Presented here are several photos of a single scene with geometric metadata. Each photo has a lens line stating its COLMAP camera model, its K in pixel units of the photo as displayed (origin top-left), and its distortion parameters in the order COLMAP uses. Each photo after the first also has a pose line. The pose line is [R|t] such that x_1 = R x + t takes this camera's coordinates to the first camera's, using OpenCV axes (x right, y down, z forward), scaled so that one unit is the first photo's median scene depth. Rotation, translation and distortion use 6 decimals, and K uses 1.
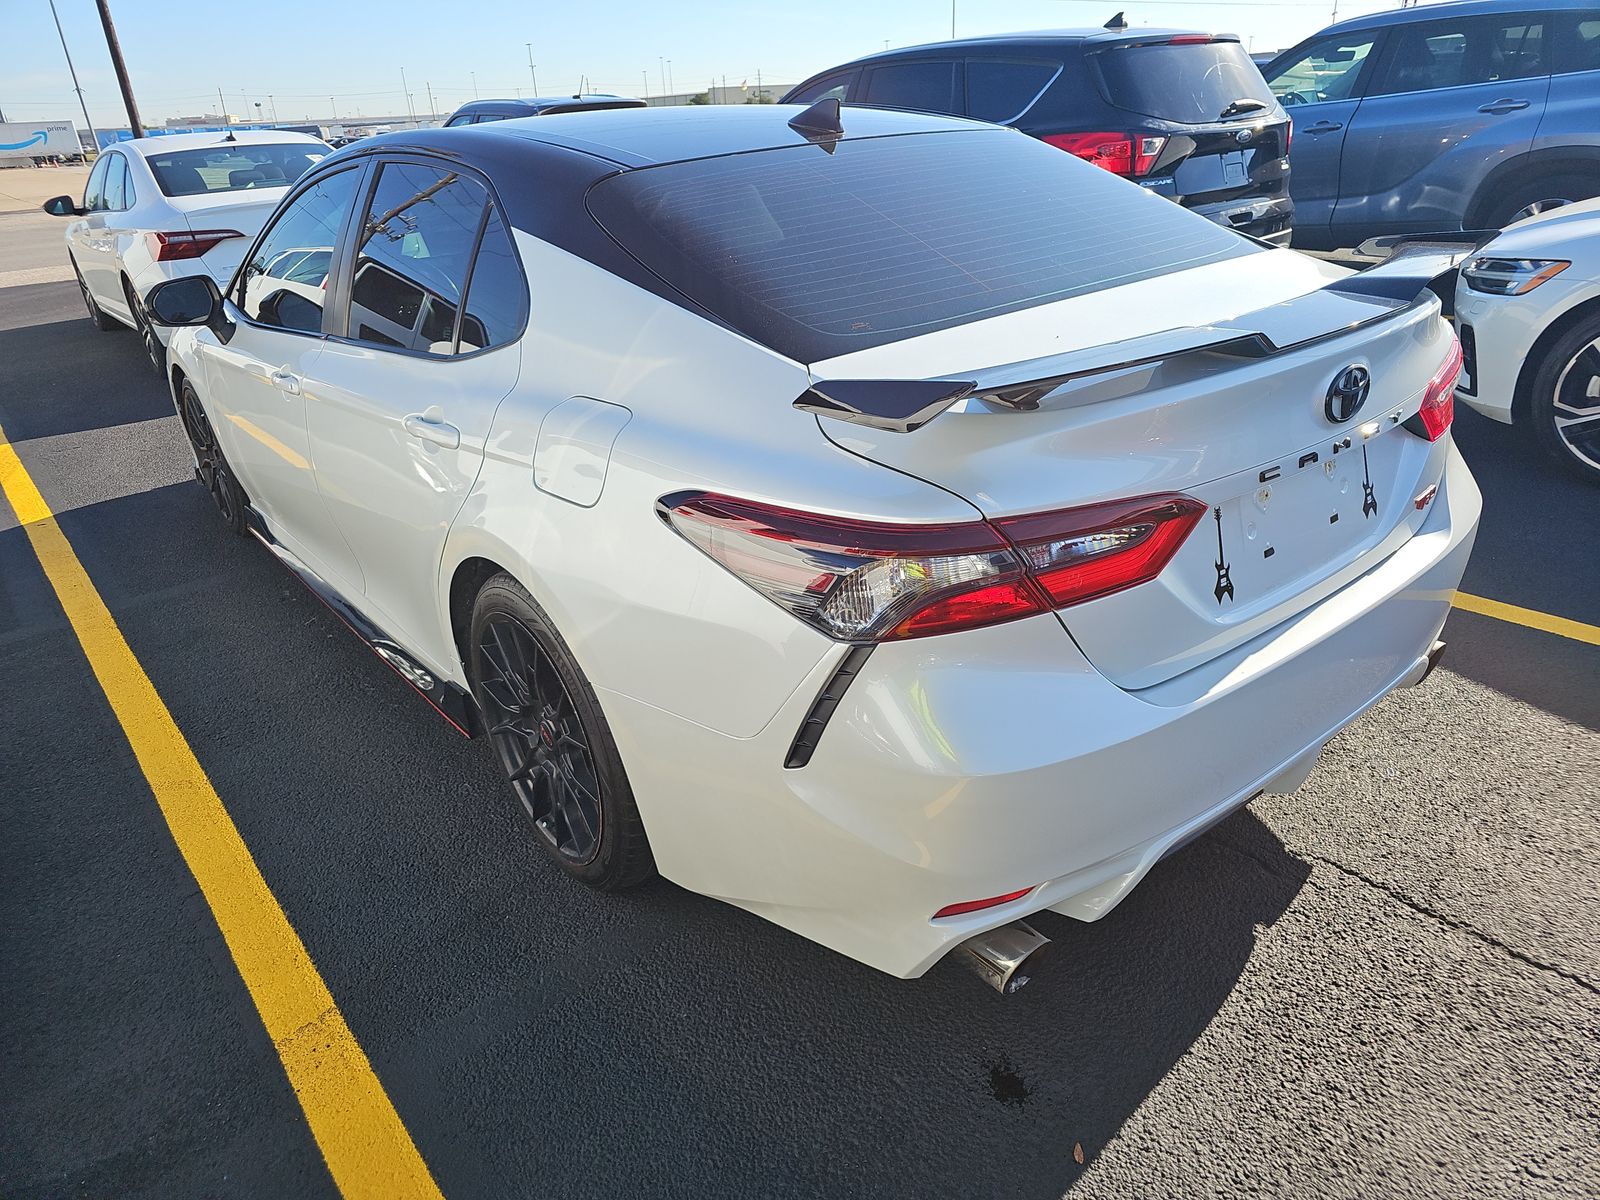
lens RADIAL K [[1063.7, 0, 789.5], [0, 1063.7, 603.4], [0, 0, 1]] dist [0.040558, -0.018331]
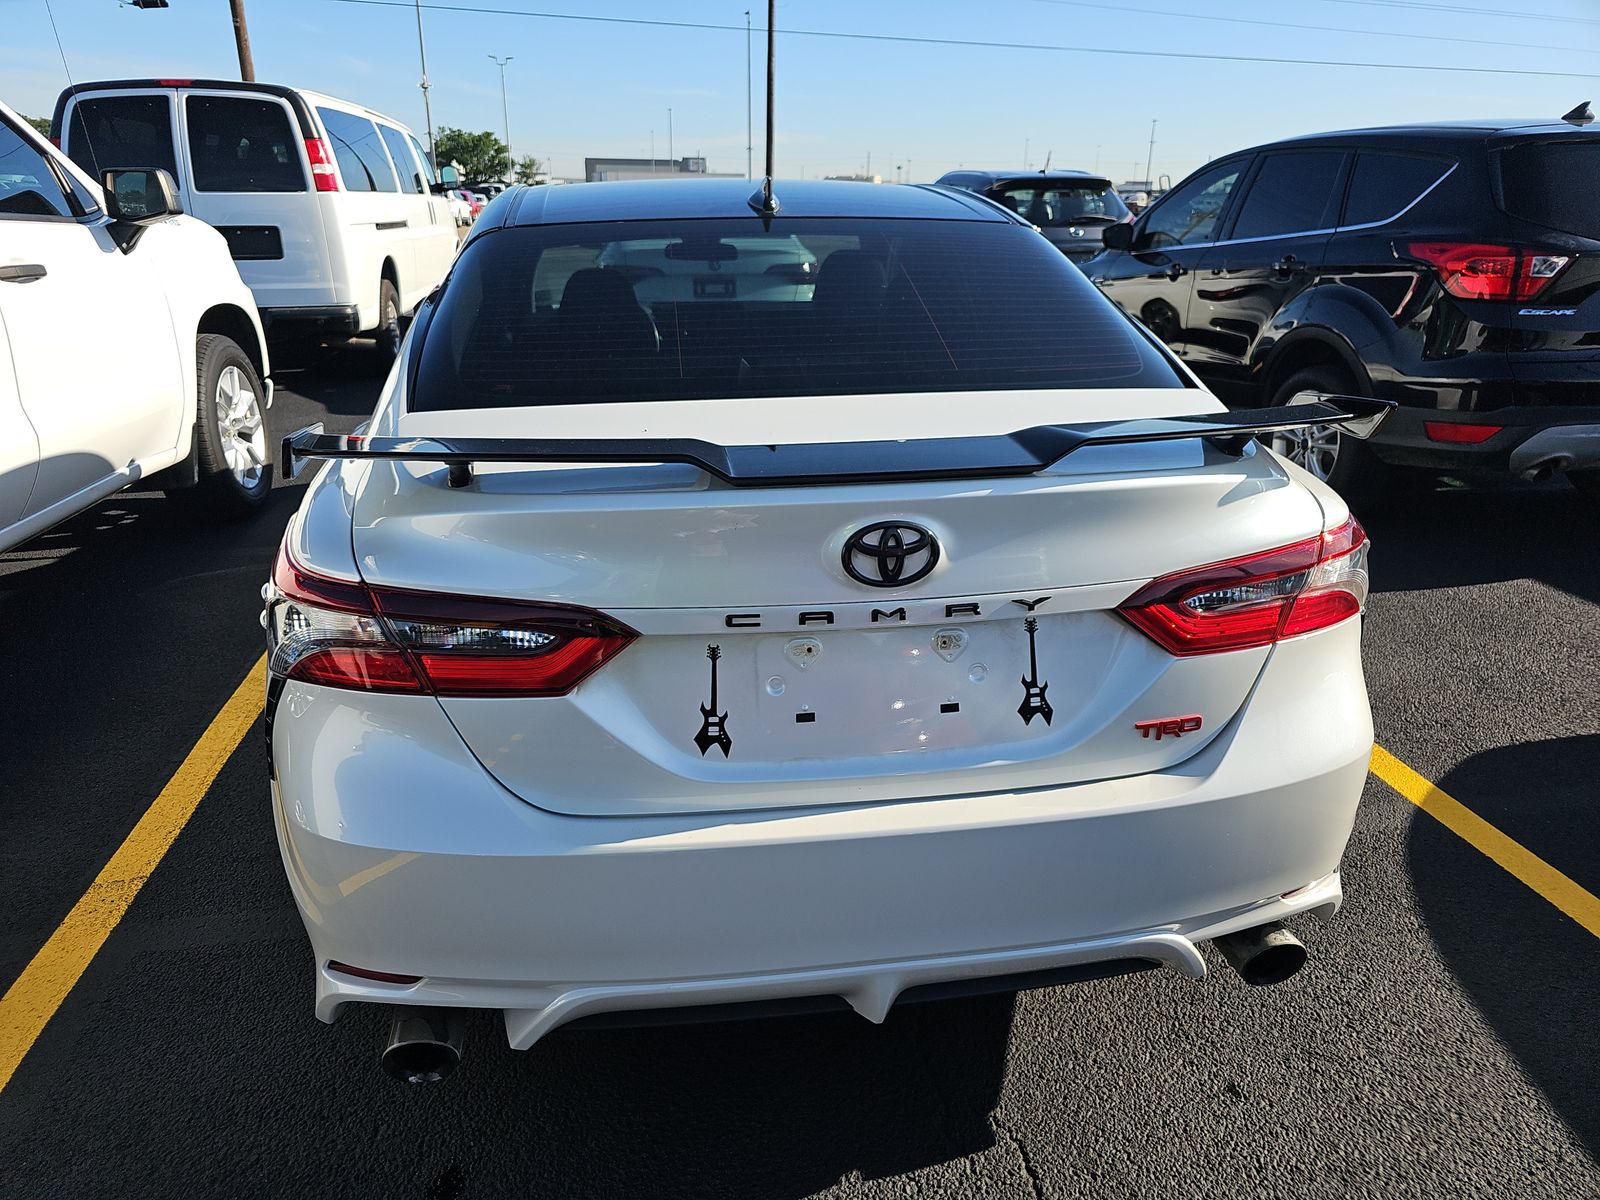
lens RADIAL K [[1063.7, 0, 795.5], [0, 1063.7, 596.1], [0, 0, 1]] dist [0.040558, -0.018331]
pose [[0.863336, 0.232207, -0.448031, 0.671799], [-0.259810, 0.965660, -0.000157, -0.116974], [0.432609, 0.116538, 0.894018, 0.192100]]
